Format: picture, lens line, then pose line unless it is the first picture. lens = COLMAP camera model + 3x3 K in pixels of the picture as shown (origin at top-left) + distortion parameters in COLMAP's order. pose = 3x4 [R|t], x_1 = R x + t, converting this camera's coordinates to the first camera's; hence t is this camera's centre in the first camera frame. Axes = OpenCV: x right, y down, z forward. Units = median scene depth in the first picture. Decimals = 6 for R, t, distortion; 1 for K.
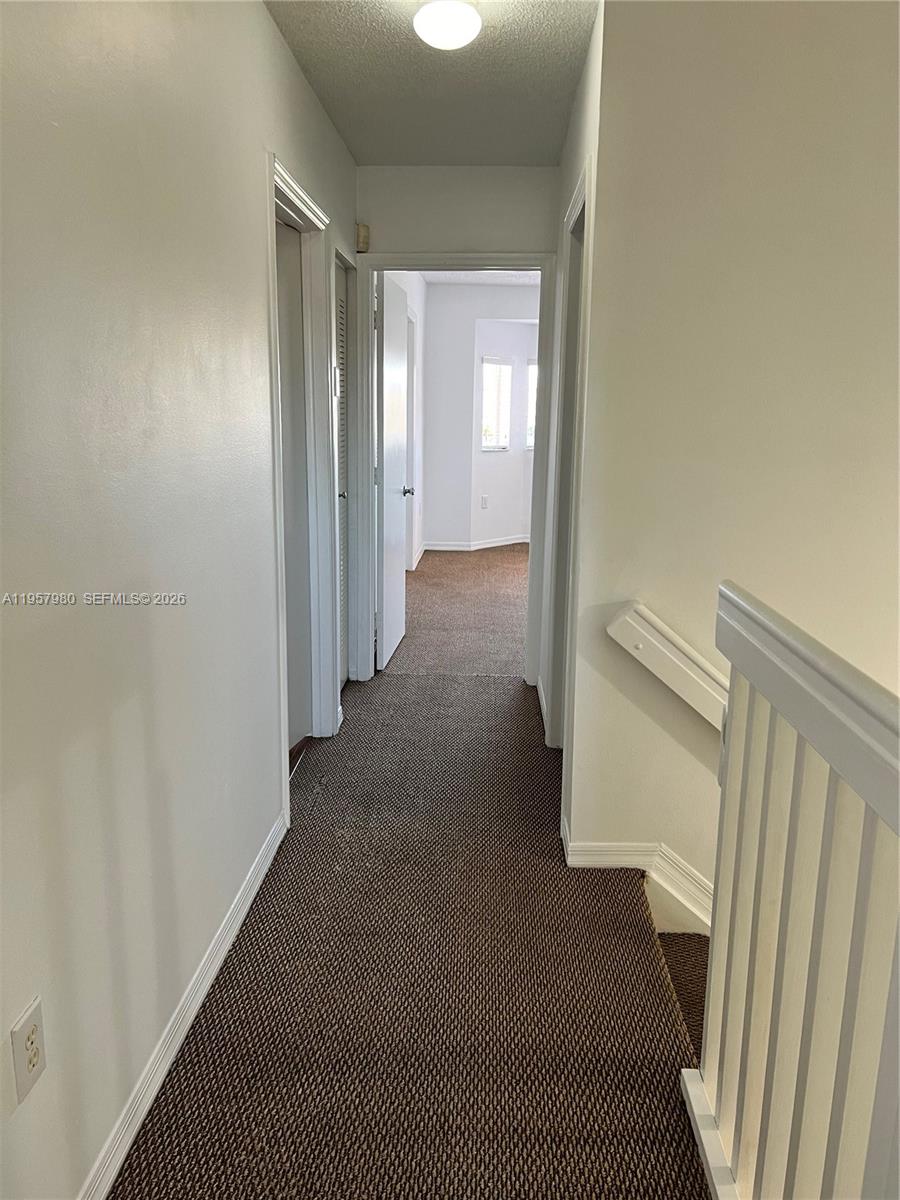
lens RADIAL K [[904.6, 0, 449.0], [0, 904.6, 603.9], [0, 0, 1]] dist [0.048733, -0.053150]
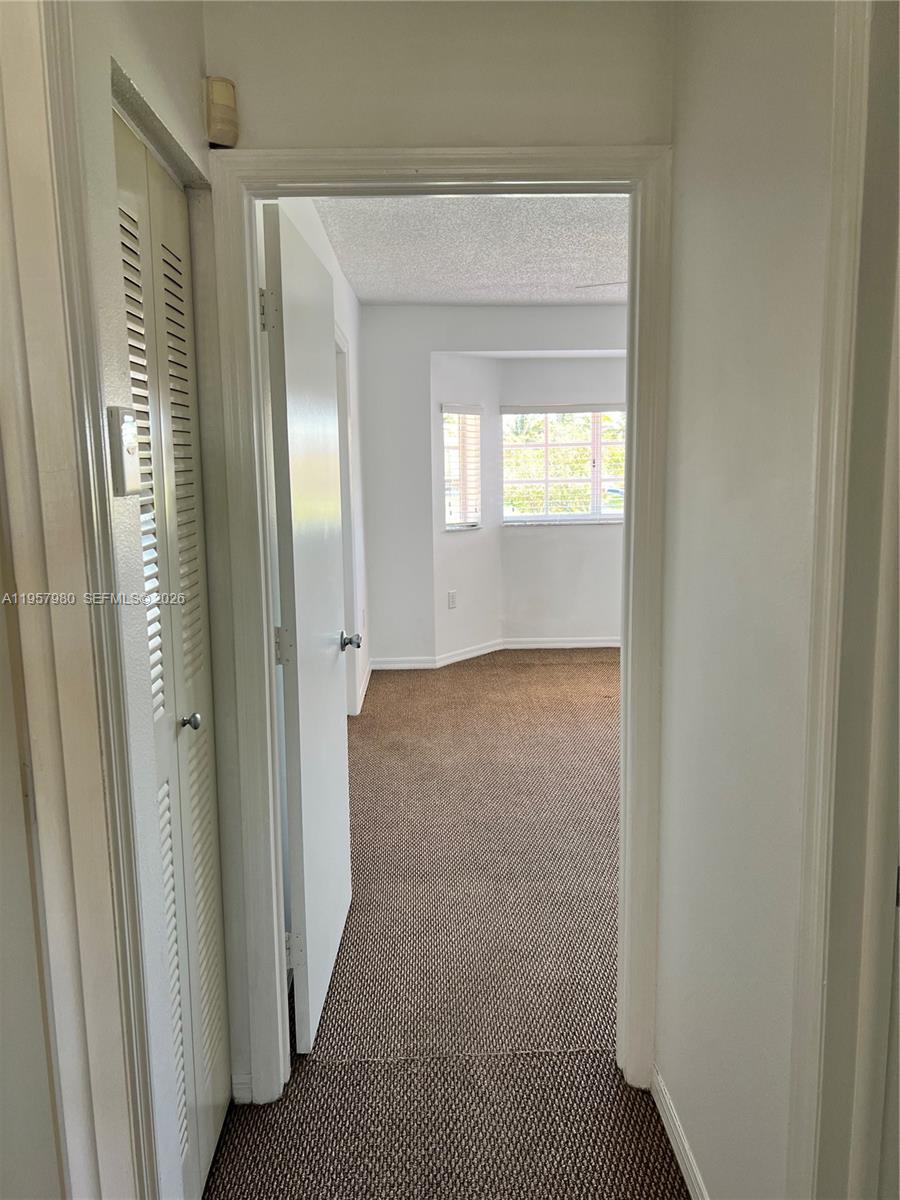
lens RADIAL K [[904.6, 0, 452.8], [0, 904.6, 597.8], [0, 0, 1]] dist [0.048733, -0.053150]
pose [[0.996434, -0.041347, 0.073553, -0.016794], [0.046003, 0.996967, -0.062776, -0.085710], [-0.070734, 0.065936, 0.995314, 0.345578]]
